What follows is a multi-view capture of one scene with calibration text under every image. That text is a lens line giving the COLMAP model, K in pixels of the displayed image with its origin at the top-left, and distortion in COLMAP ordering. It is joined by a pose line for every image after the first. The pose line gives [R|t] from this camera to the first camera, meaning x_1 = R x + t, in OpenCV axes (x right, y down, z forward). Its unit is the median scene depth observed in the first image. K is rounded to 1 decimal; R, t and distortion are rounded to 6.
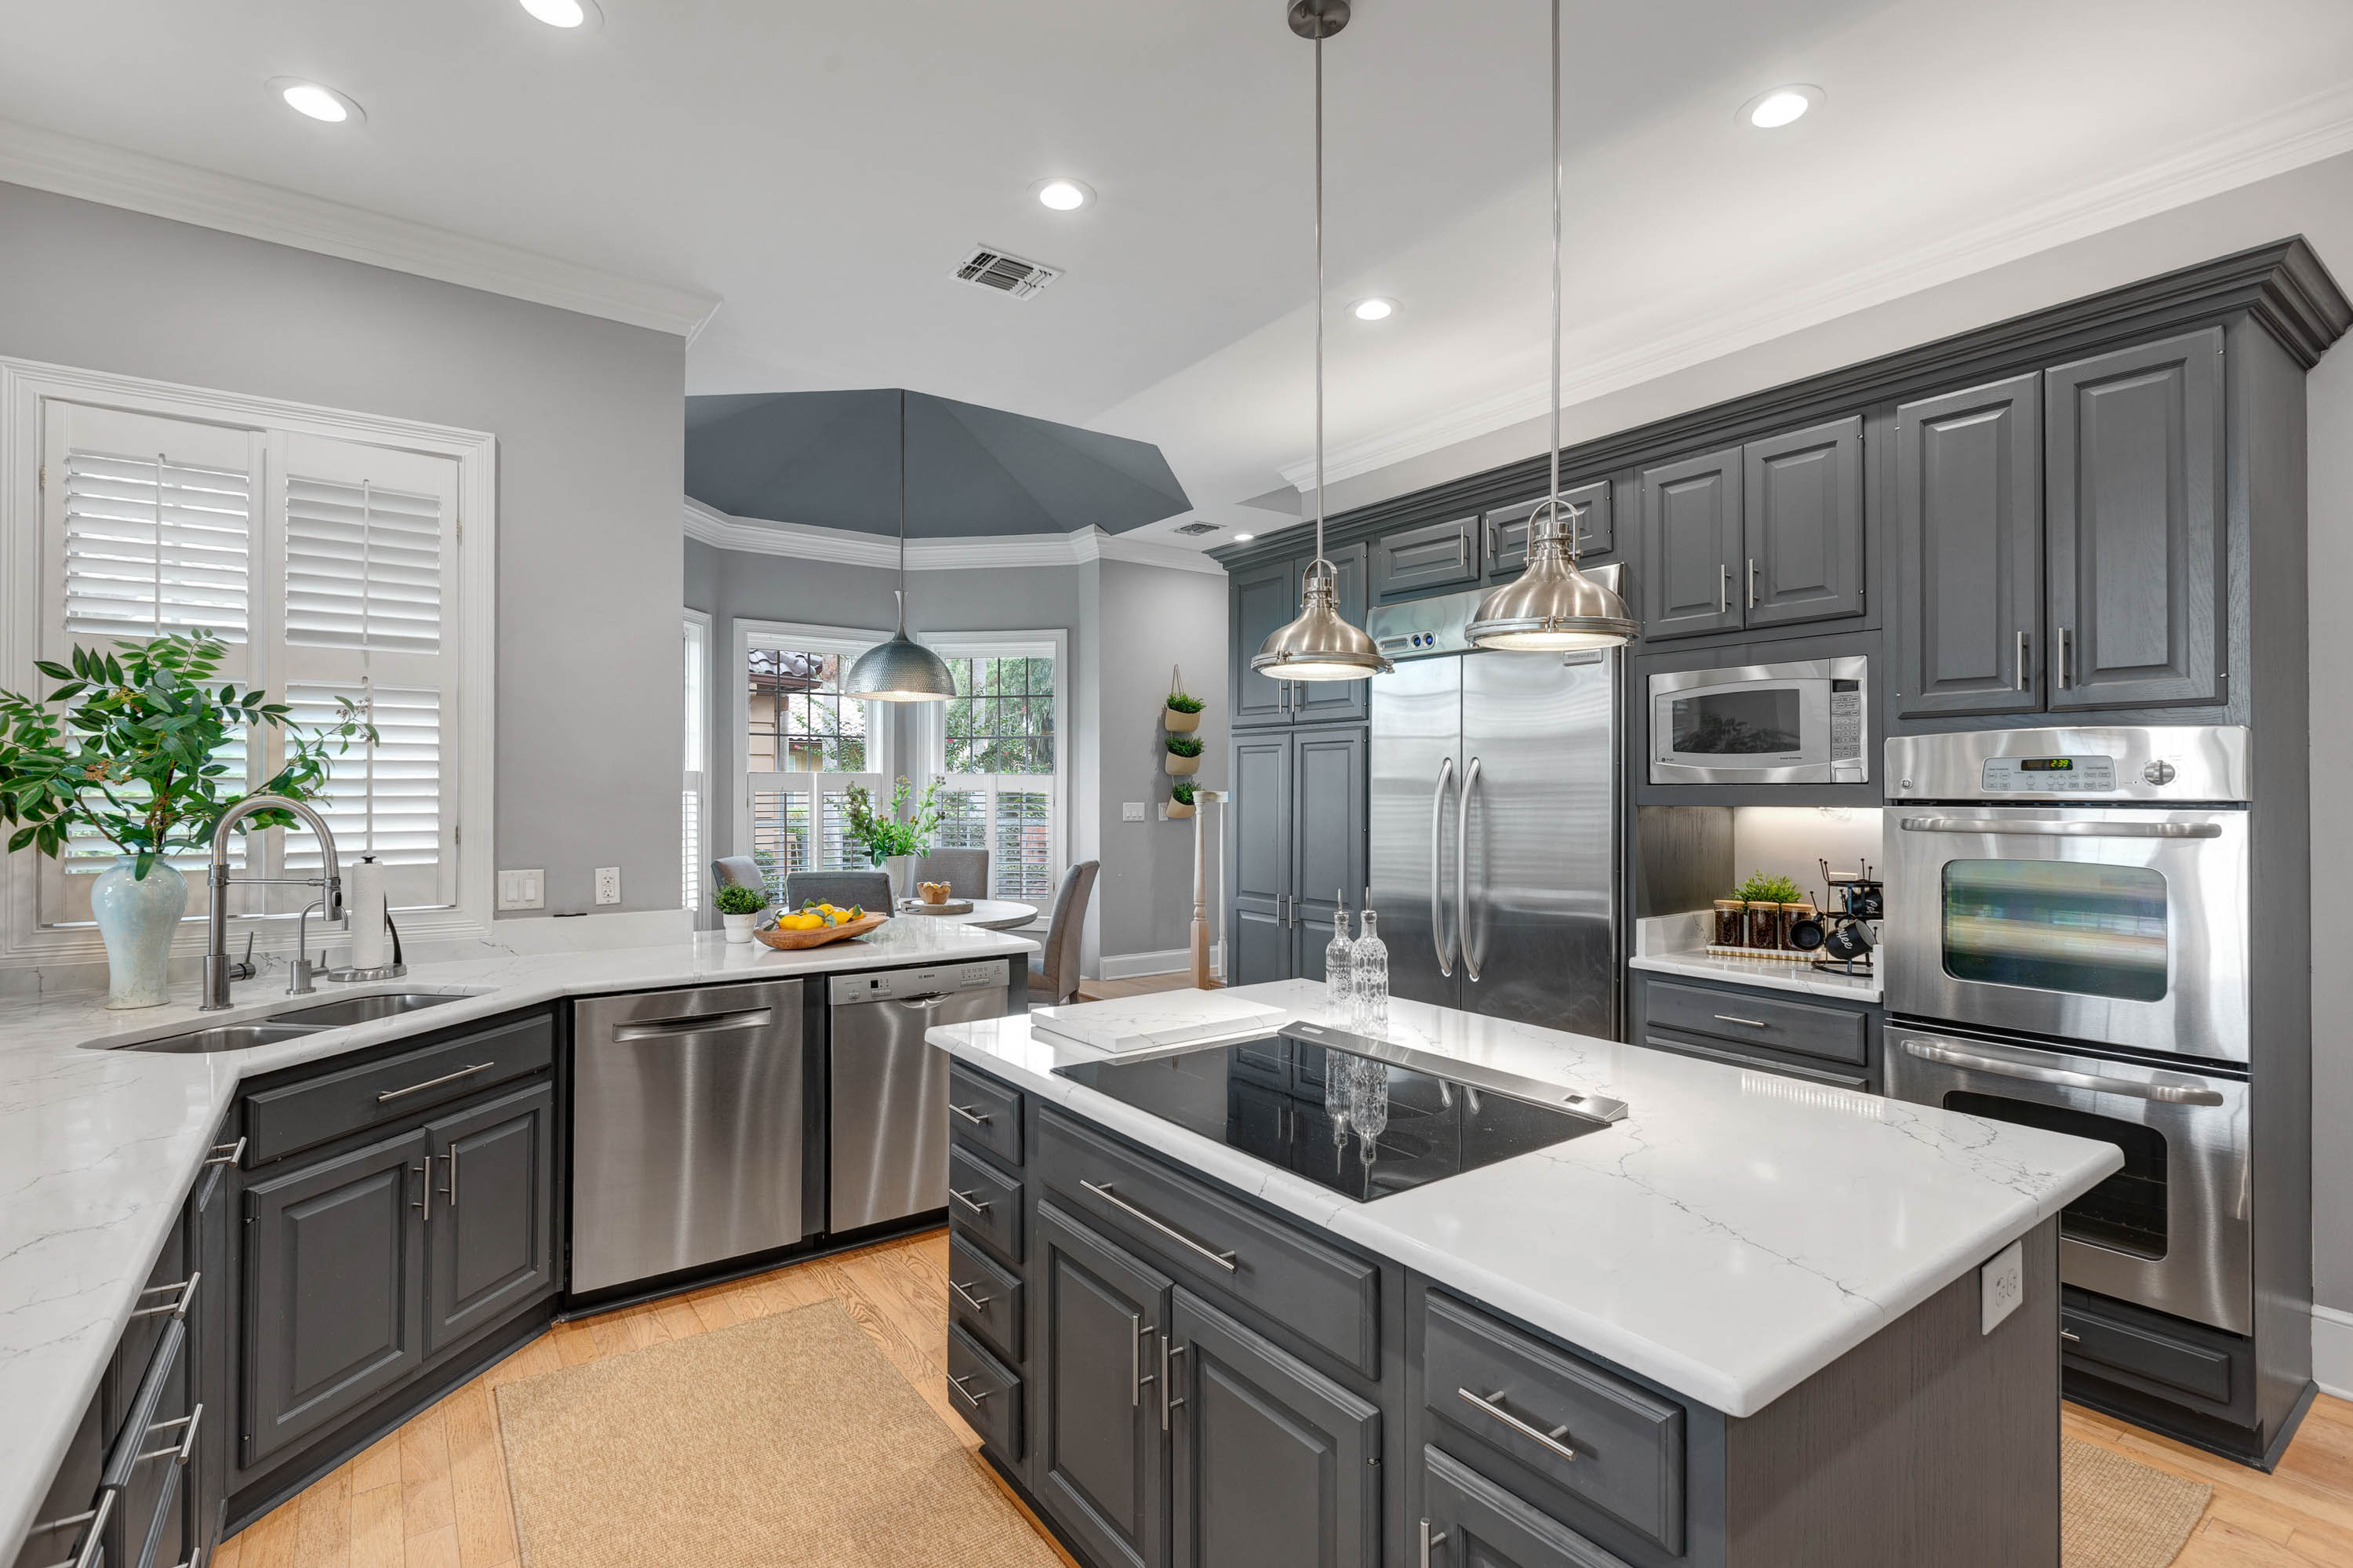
lens RADIAL K [[1102.0, 0, 1169.8], [0, 1102.0, 768.6], [0, 0, 1]] dist [-0.002815, -0.000778]
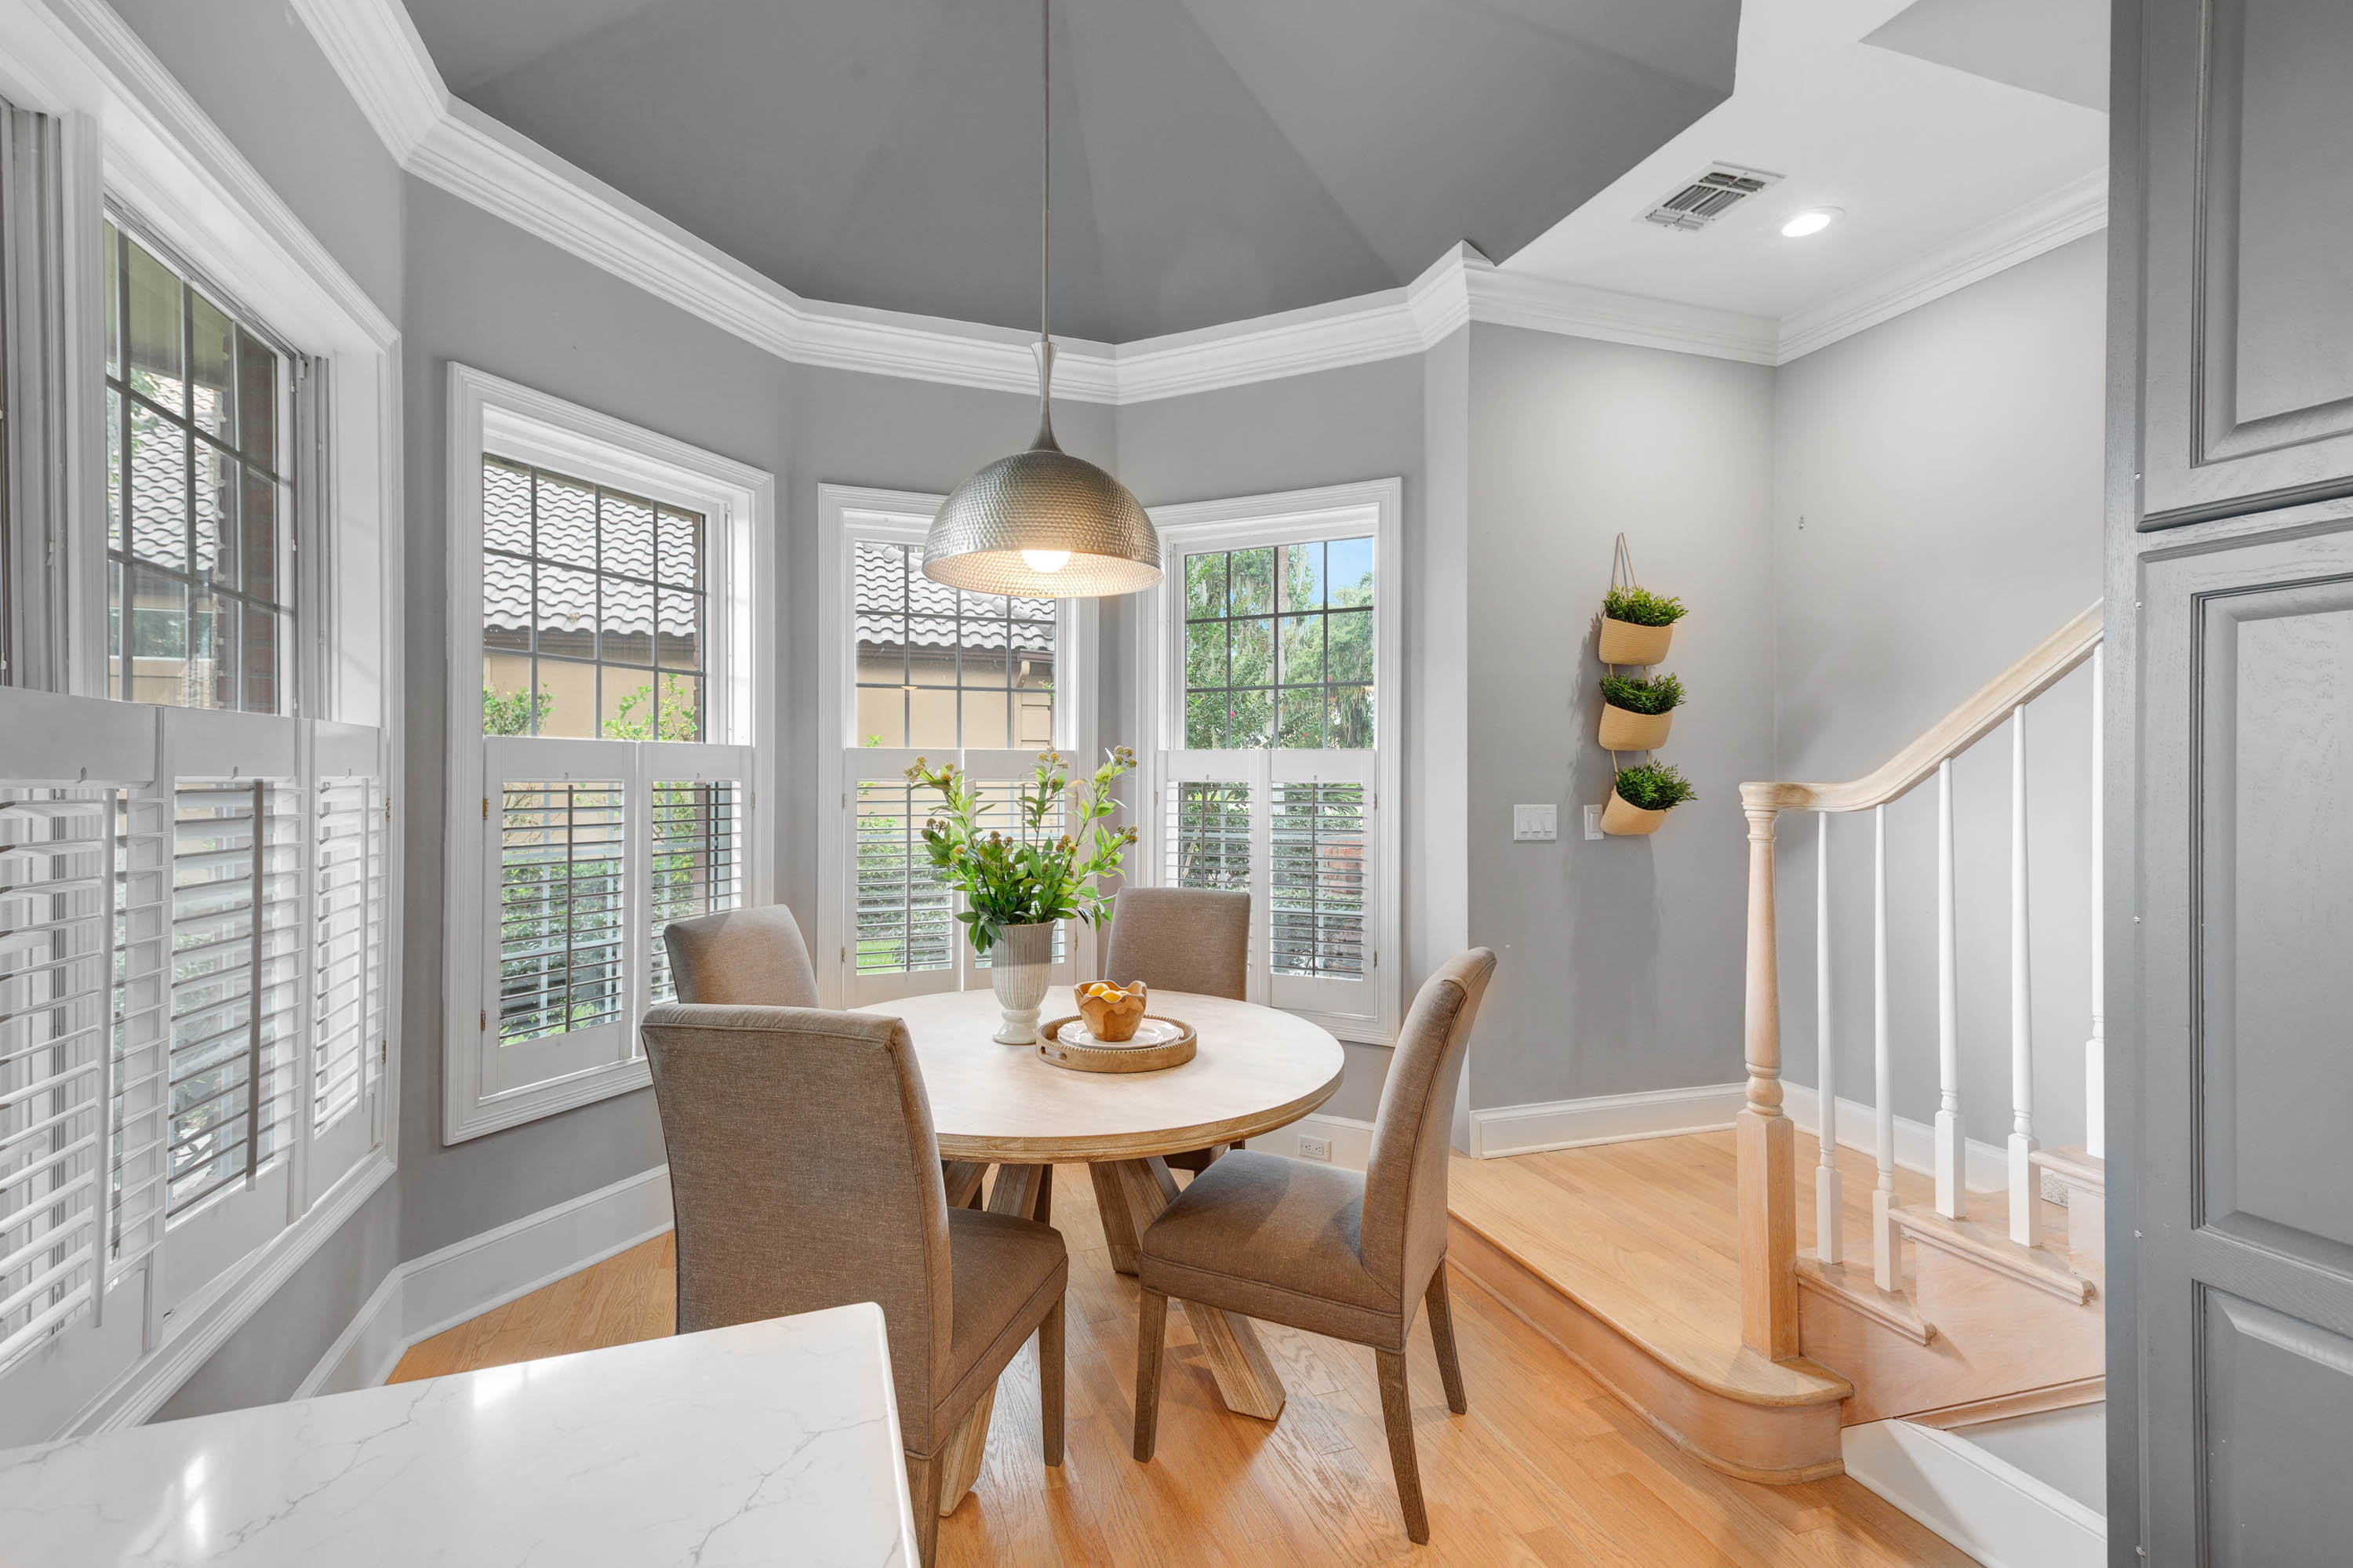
lens RADIAL K [[1085.9, 0, 1176.5], [0, 1085.9, 784.0], [0, 0, 1]] dist [0.055032, -0.000730]
pose [[0.962925, 0.002817, -0.269754, -0.057678], [0.003310, 0.999747, 0.022256, 0.009852], [0.269748, -0.022324, 0.962672, 0.478990]]
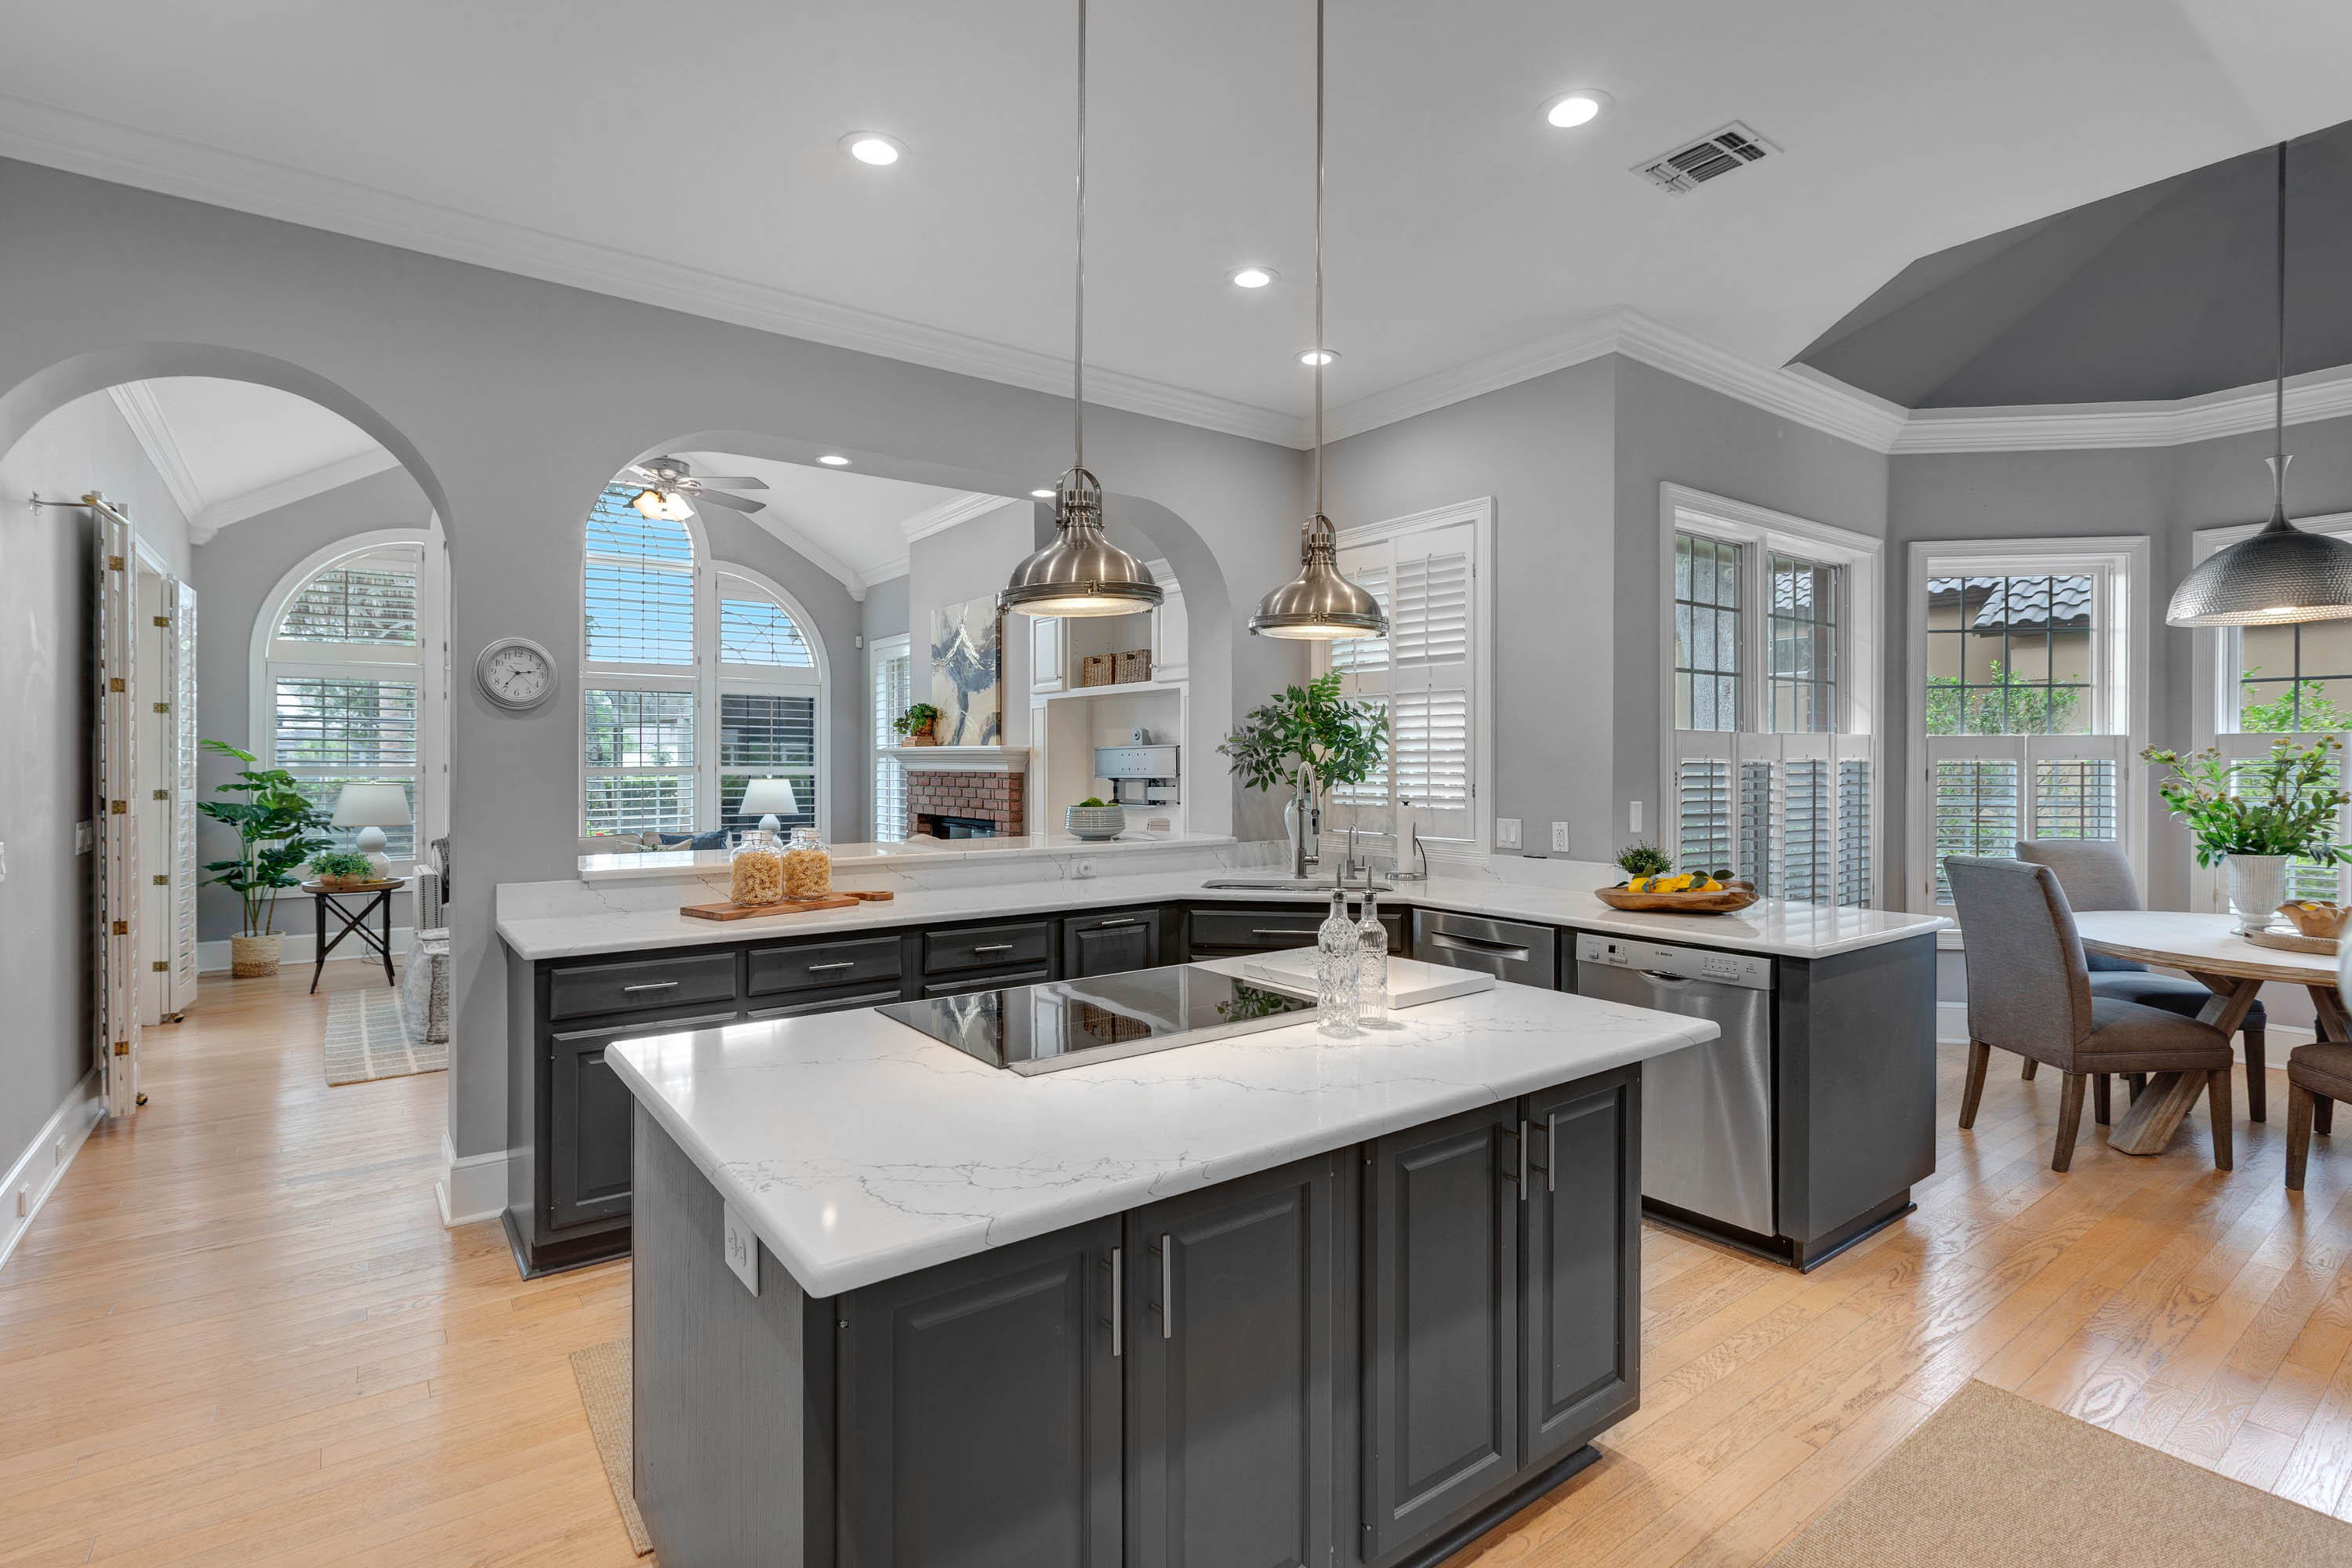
lens RADIAL K [[1101.5, 0, 1169.3], [0, 1101.5, 768.6], [0, 0, 1]] dist [-0.002815, -0.000778]
pose [[0.025751, 0.008318, -0.999634, 0.337574], [0.019555, 0.999770, 0.008822, 0.005667], [0.999477, -0.019775, 0.025582, 0.261349]]
